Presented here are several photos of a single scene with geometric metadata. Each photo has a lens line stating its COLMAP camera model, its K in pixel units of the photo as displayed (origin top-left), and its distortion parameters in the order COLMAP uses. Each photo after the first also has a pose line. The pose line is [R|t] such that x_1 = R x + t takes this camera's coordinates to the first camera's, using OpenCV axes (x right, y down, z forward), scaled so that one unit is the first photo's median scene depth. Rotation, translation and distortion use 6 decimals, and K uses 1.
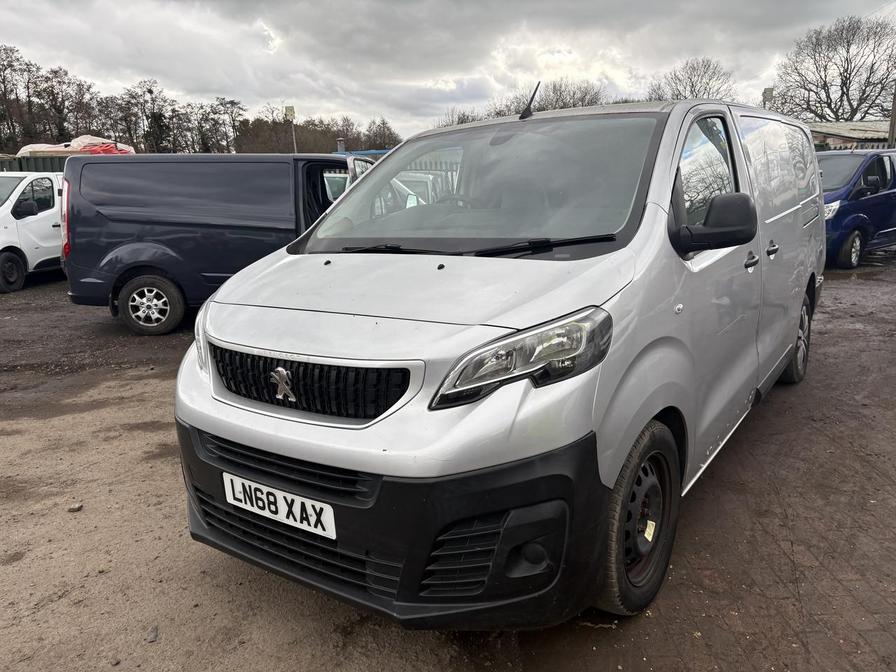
lens RADIAL K [[676.4, 0, 448.1], [0, 676.4, 314.8], [0, 0, 1]] dist [0.055284, -0.058833]
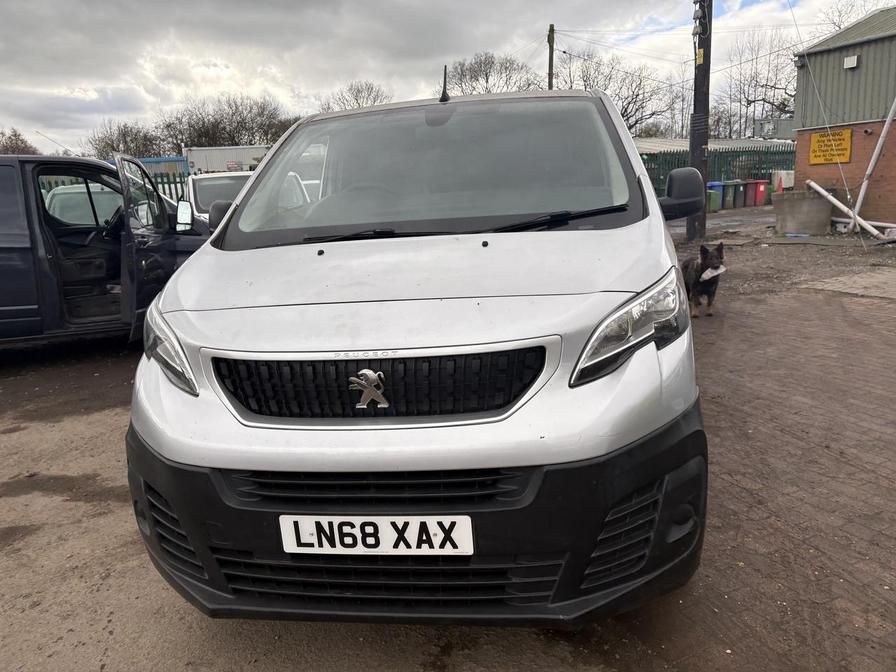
lens RADIAL K [[675.2, 0, 448.0], [0, 675.2, 336.0], [0, 0, 1]] dist [0.093212, -0.115214]
pose [[0.894315, -0.106983, 0.434459, -0.508724], [0.106118, 0.994005, 0.026327, 0.025841], [-0.434671, 0.022559, 0.900307, 0.213910]]
